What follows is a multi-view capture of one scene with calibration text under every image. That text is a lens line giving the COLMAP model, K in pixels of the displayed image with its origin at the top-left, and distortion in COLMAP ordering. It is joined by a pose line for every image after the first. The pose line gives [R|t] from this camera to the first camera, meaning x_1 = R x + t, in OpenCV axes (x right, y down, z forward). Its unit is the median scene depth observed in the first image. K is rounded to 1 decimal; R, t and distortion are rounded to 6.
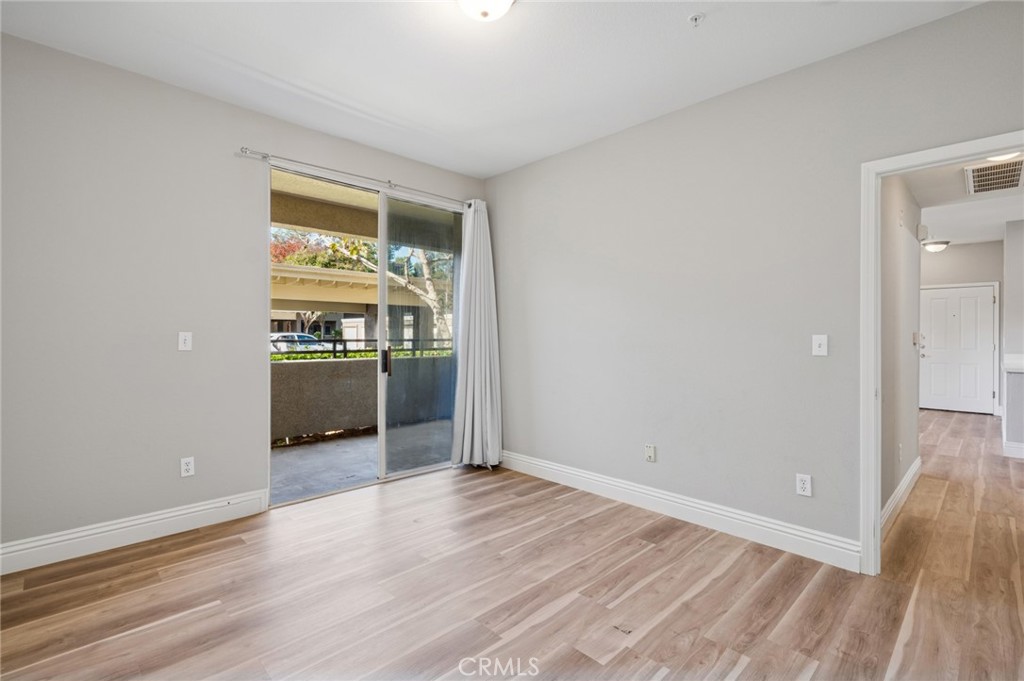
lens RADIAL K [[475.7, 0, 515.1], [0, 475.7, 339.3], [0, 0, 1]] dist [0.001046, -0.000281]
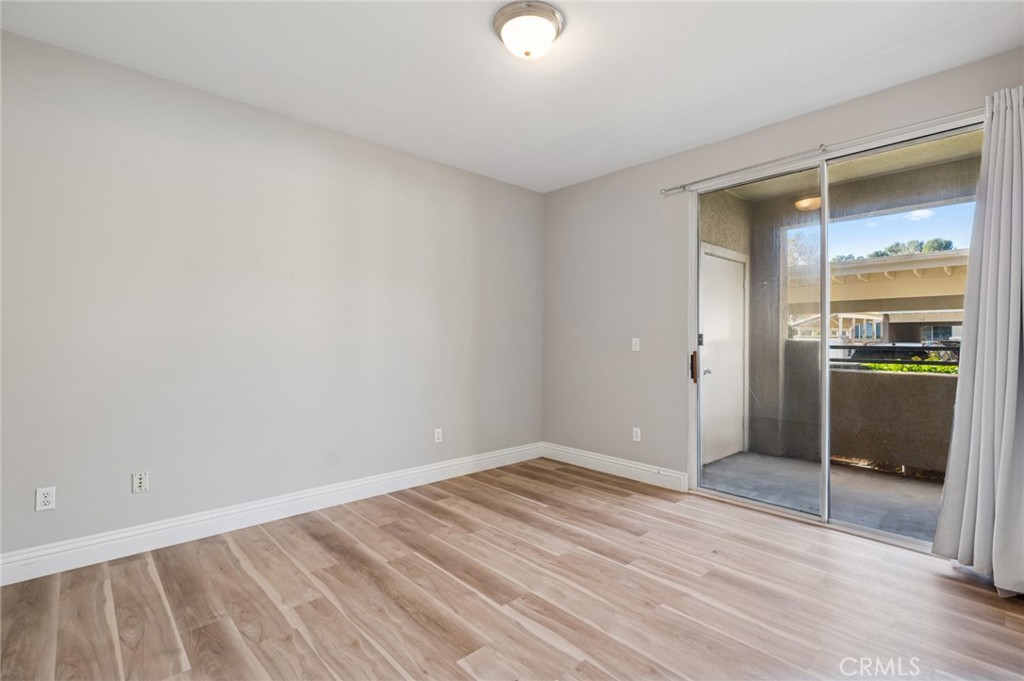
lens RADIAL K [[470.6, 0, 511.3], [0, 470.6, 365.9], [0, 0, 1]] dist [0.001272, 0.000193]
pose [[-0.037231, 0.053431, -0.997877, 0.760984], [-0.011348, 0.998483, 0.053887, -0.004213], [0.999242, 0.013331, -0.036568, 0.754713]]
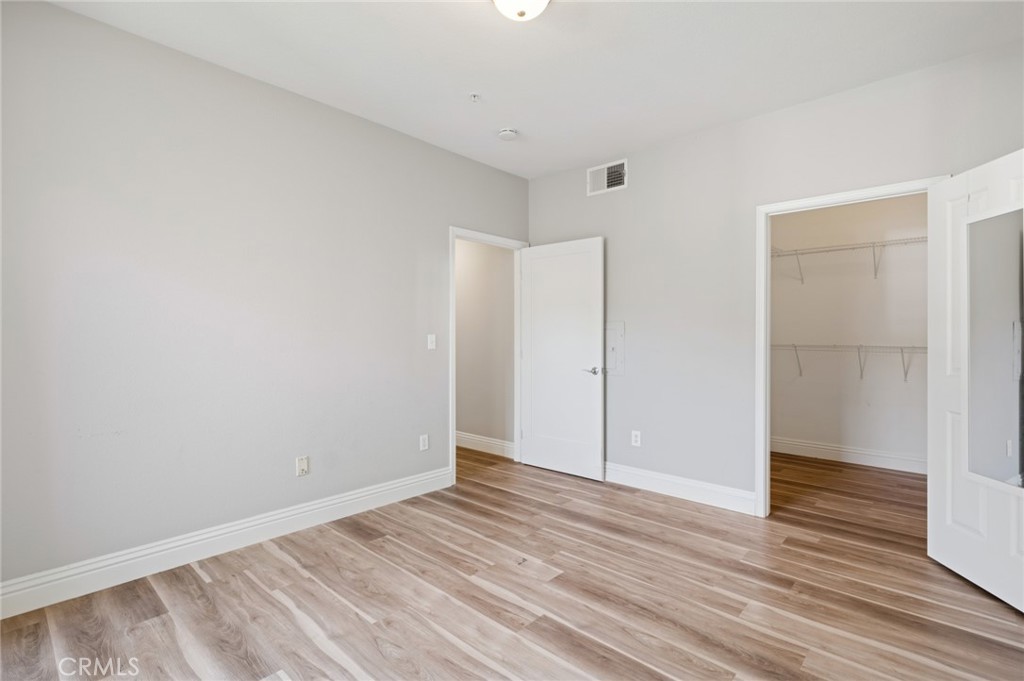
lens RADIAL K [[475.7, 0, 515.1], [0, 475.7, 339.3], [0, 0, 1]] dist [0.001046, -0.000281]
pose [[-0.056264, -0.012304, 0.998340, -0.792497], [0.005266, 0.999906, 0.012621, -0.013756], [-0.998402, 0.005967, -0.056194, 0.803264]]
